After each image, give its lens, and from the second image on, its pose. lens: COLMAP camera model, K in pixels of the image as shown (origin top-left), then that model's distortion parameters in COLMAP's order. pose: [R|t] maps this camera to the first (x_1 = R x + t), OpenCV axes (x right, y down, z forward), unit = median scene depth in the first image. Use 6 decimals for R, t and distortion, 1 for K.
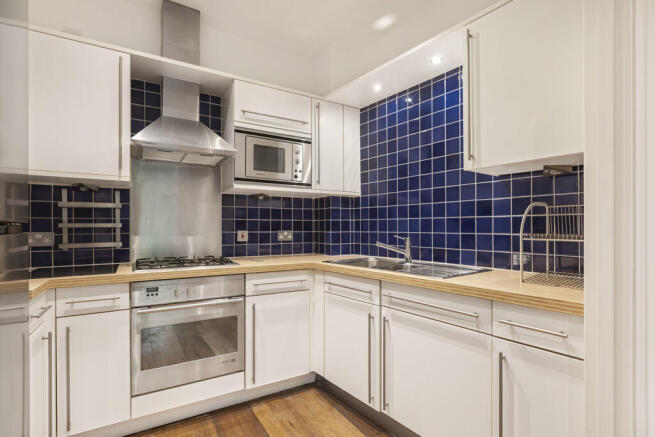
lens RADIAL K [[318.9, 0, 326.8], [0, 318.9, 225.6], [0, 0, 1]] dist [0.000218, 0.000218]
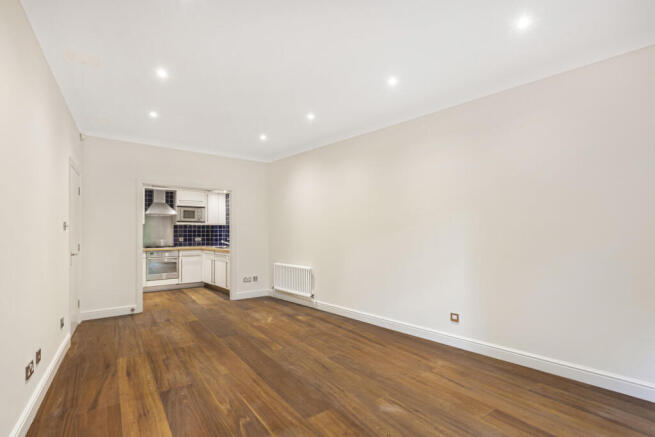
lens RADIAL K [[305.7, 0, 329.5], [0, 305.7, 228.0], [0, 0, 1]] dist [0.002001, 0.000190]
pose [[0.994524, 0.000312, 0.104505, 0.943489], [0.000483, 0.999971, -0.007587, -0.058140], [-0.104504, 0.007596, 0.994495, -2.284160]]
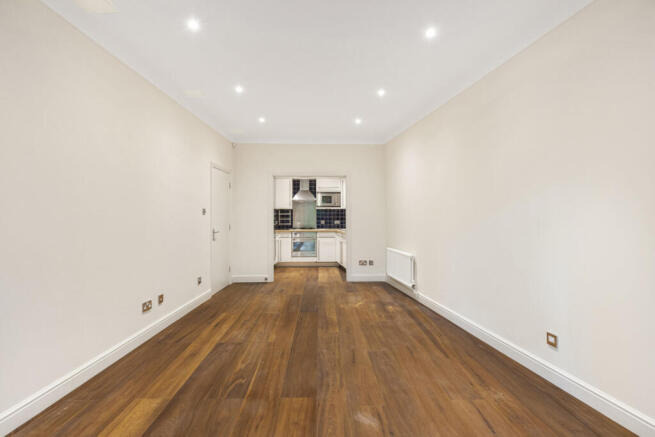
lens RADIAL K [[316.8, 0, 325.0], [0, 316.8, 209.6], [0, 0, 1]] dist [-0.001986, -0.000248]
pose [[0.874938, -0.012292, -0.484080, 1.571986], [0.005683, 0.999870, -0.015118, -0.056167], [0.484202, 0.010476, 0.874893, -2.153041]]
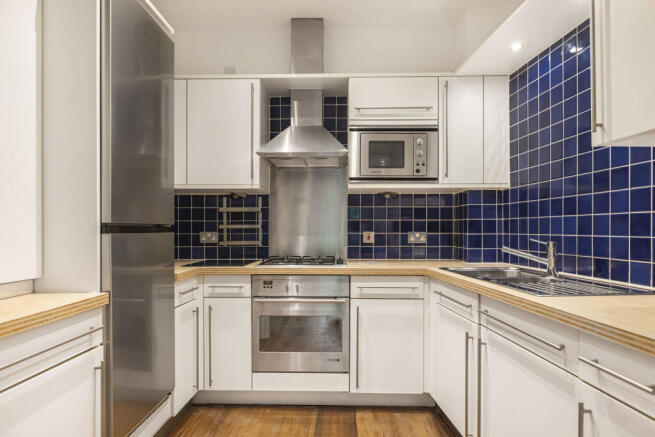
lens RADIAL K [[372.8, 0, 328.1], [0, 372.8, 228.3], [0, 0, 1]] dist [-0.001587, 0.000292]
pose [[0.840315, -0.000292, -0.542098, 0.288446], [0.002621, 0.999990, 0.003524, 0.001454], [0.542092, -0.004382, 0.840308, -0.004254]]
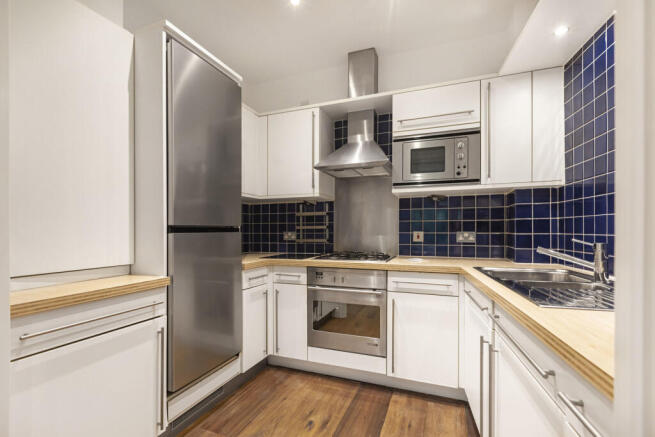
lens RADIAL K [[292.4, 0, 329.1], [0, 292.4, 228.5], [0, 0, 1]] dist [0.002263, 0.000108]
pose [[0.613489, -0.003384, -0.789696, 0.388607], [0.007063, 0.999974, 0.001202, 0.003175], [0.789672, -0.006315, 0.613497, 0.205372]]
